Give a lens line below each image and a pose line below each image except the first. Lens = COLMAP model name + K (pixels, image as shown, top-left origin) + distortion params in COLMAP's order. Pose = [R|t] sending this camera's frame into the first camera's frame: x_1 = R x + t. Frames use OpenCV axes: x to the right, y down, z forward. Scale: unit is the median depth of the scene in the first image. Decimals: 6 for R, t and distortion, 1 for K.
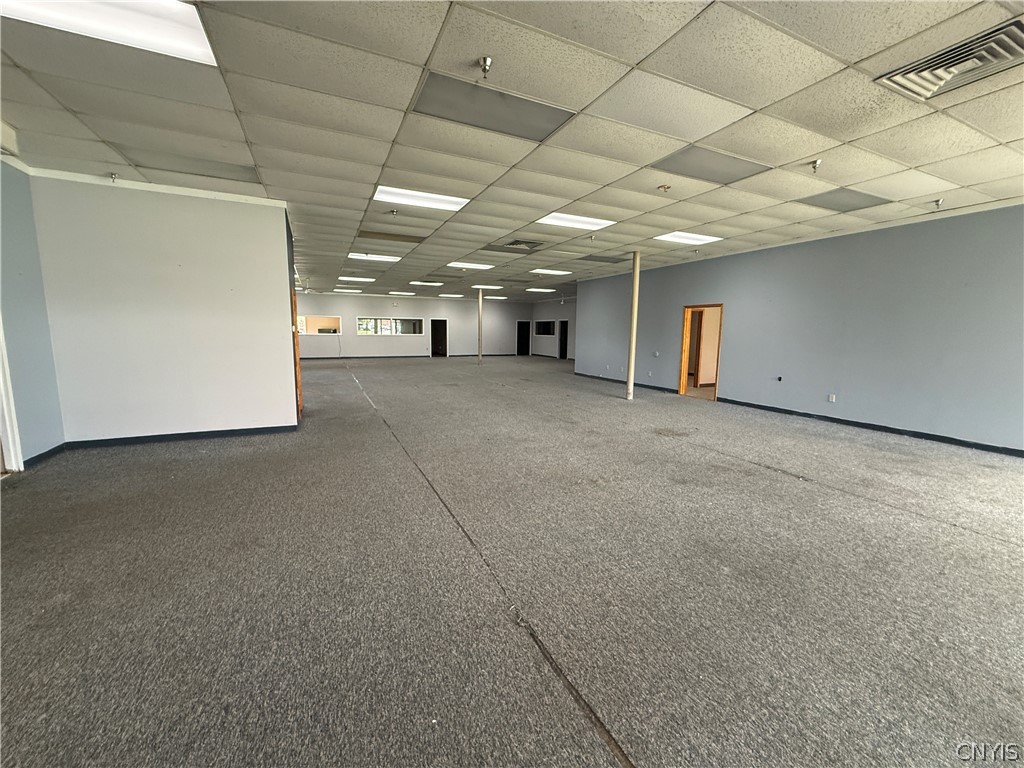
lens RADIAL K [[405.4, 0, 509.3], [0, 405.4, 383.7], [0, 0, 1]] dist [-0.001239, 0.000026]
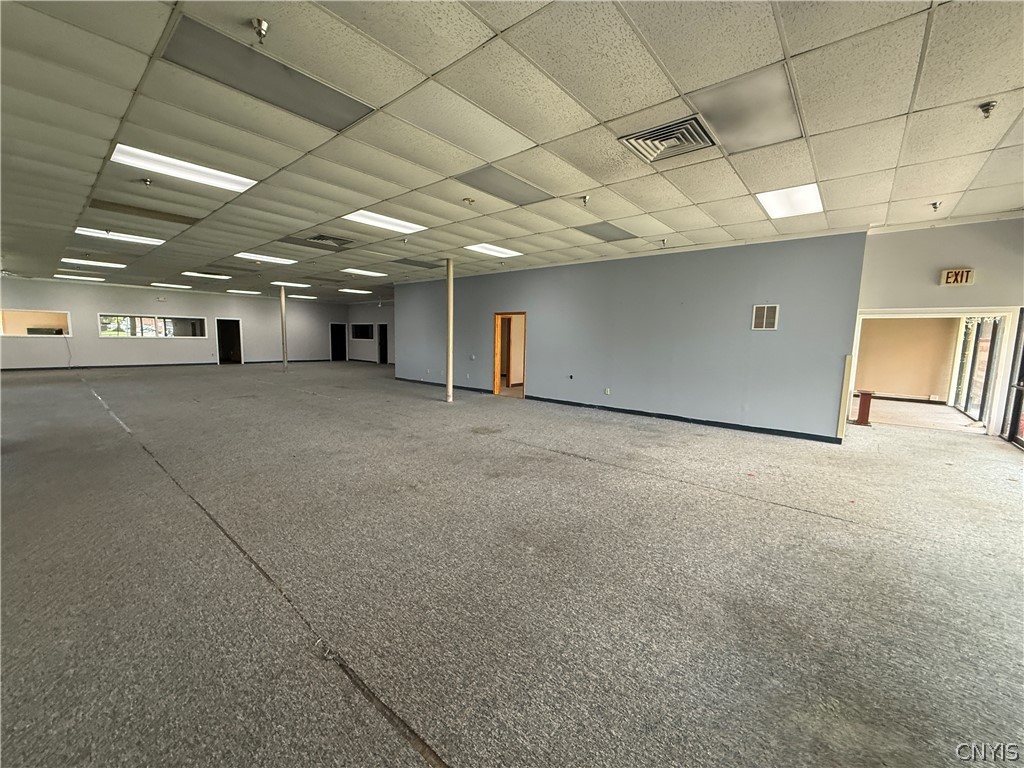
lens RADIAL K [[404.5, 0, 508.6], [0, 404.5, 383.7], [0, 0, 1]] dist [0.000469, -0.000149]
pose [[0.910413, -0.039260, 0.411833, 0.025890], [0.043393, 0.999058, -0.000687, 0.000717], [-0.411418, 0.018496, 0.911259, 0.000547]]
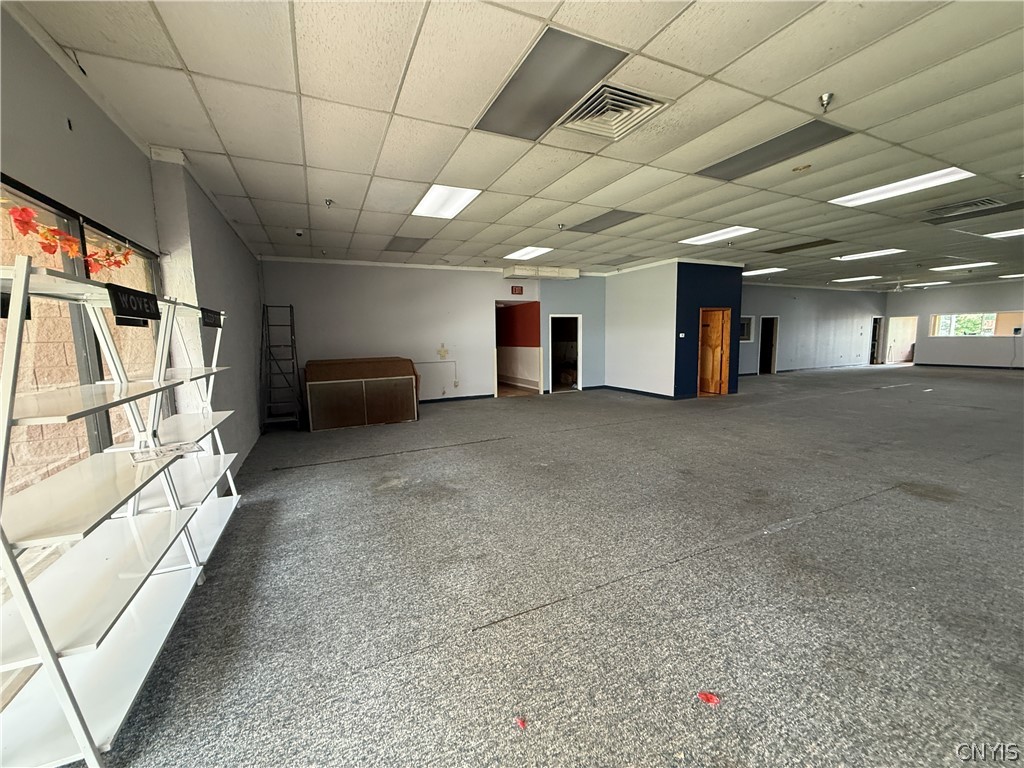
lens RADIAL K [[405.4, 0, 509.3], [0, 405.4, 383.7], [0, 0, 1]] dist [-0.001239, 0.000026]
pose [[0.004126, 0.104422, -0.994525, 1.558091], [-0.110638, 0.988475, 0.103328, -0.059757], [0.993852, 0.109606, 0.015632, 0.501431]]
